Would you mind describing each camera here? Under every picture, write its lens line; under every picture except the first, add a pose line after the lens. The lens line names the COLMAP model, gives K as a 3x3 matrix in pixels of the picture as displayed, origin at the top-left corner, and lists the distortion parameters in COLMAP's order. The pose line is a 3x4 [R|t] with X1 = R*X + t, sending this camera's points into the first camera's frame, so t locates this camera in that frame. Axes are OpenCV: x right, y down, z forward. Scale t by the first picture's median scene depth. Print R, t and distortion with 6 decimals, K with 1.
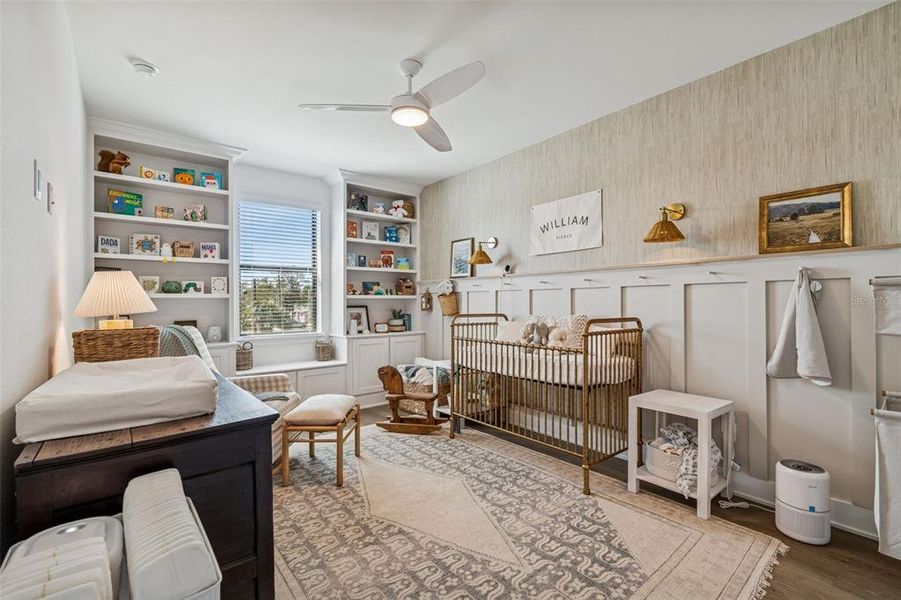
lens RADIAL K [[401.9, 0, 448.4], [0, 401.9, 300.3], [0, 0, 1]] dist [0.003001, -0.001135]
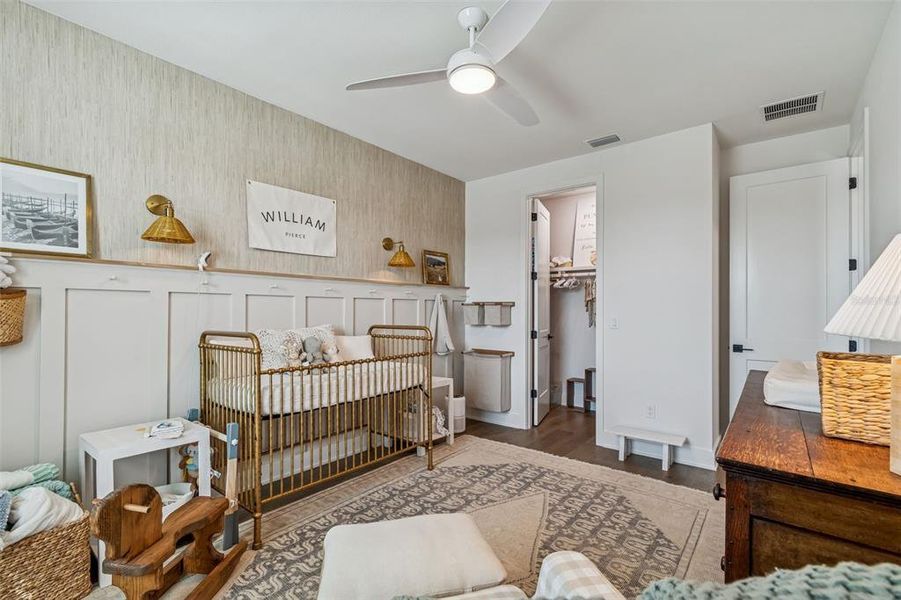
lens RADIAL K [[401.9, 0, 447.6], [0, 401.9, 309.5], [0, 0, 1]] dist [0.003001, -0.001135]
pose [[-0.202556, 0.009664, 0.979223, -0.754415], [-0.002650, 0.999942, -0.010416, 0.009077], [-0.979267, -0.004705, -0.202519, 1.052410]]
